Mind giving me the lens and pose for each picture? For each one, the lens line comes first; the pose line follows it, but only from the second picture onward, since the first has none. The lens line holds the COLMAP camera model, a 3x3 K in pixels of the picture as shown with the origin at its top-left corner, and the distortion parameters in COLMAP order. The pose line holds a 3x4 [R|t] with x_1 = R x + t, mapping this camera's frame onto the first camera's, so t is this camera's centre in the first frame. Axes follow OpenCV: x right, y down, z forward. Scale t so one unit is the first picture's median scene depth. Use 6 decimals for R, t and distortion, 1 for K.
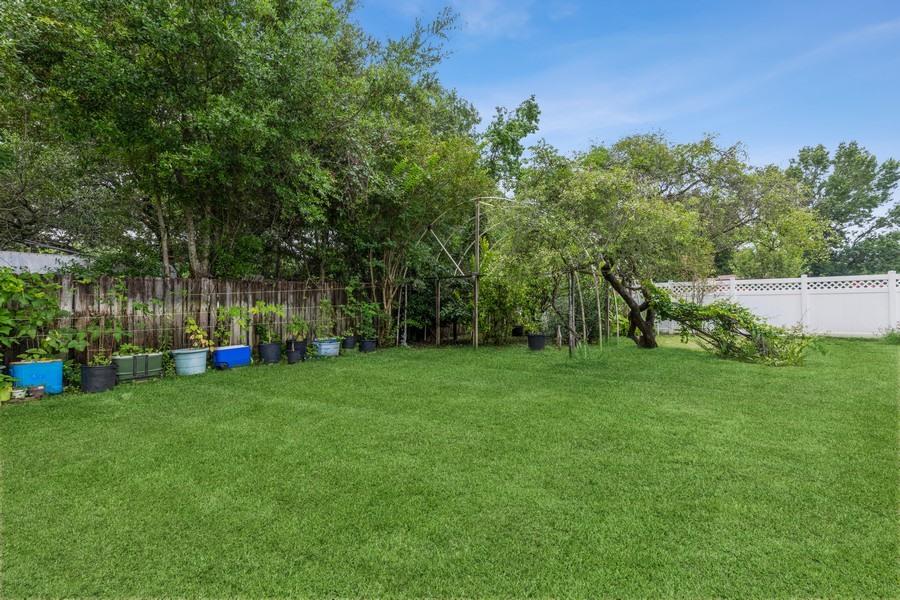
lens RADIAL K [[424.1, 0, 450.0], [0, 424.1, 300.0], [0, 0, 1]] dist [0.000943, 0.000070]
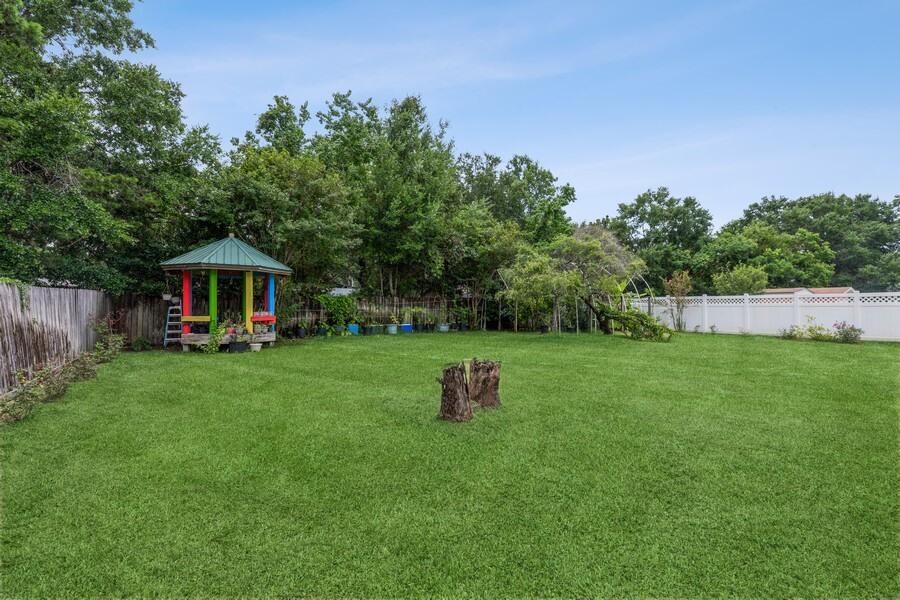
lens RADIAL K [[398.6, 0, 450.6], [0, 398.6, 303.2], [0, 0, 1]] dist [0.002602, 0.000352]
pose [[0.952365, 0.011125, -0.304757, 0.392174], [-0.012526, 0.999918, -0.002644, -0.010608], [0.304702, 0.006335, 0.952427, -1.001060]]
